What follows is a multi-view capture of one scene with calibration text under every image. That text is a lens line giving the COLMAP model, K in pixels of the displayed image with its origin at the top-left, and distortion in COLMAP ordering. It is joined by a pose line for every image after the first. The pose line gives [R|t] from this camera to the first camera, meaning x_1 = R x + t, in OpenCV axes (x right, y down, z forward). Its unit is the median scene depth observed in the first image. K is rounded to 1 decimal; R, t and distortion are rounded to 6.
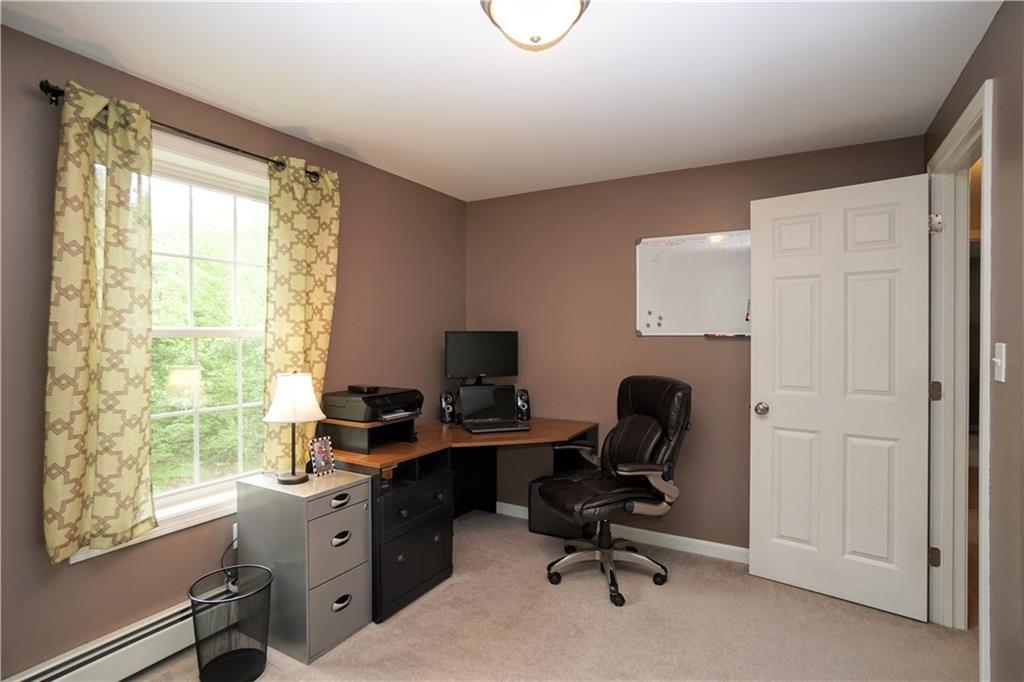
lens RADIAL K [[526.5, 0, 512.0], [0, 526.5, 341.0], [0, 0, 1]] dist [-0.001858, 0.000228]
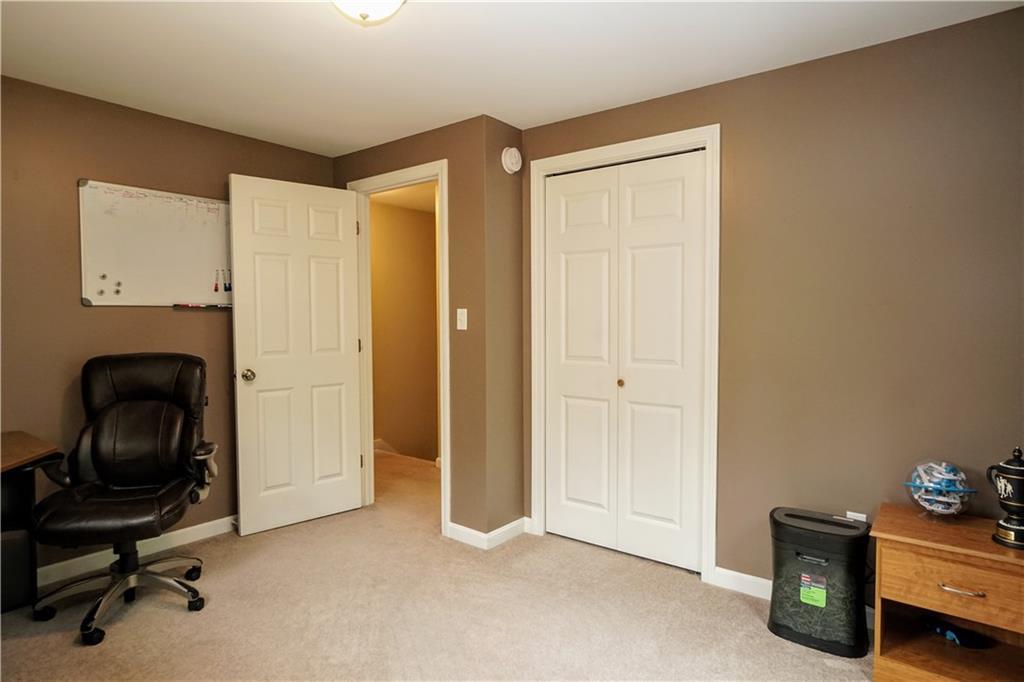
lens RADIAL K [[590.4, 0, 512.0], [0, 590.4, 341.0], [0, 0, 1]] dist [-0.001594, -0.000670]
pose [[0.136150, -0.044220, 0.989701, -0.611202], [0.015908, 0.998972, 0.042446, 0.017397], [-0.990560, 0.009965, 0.136714, 0.305336]]
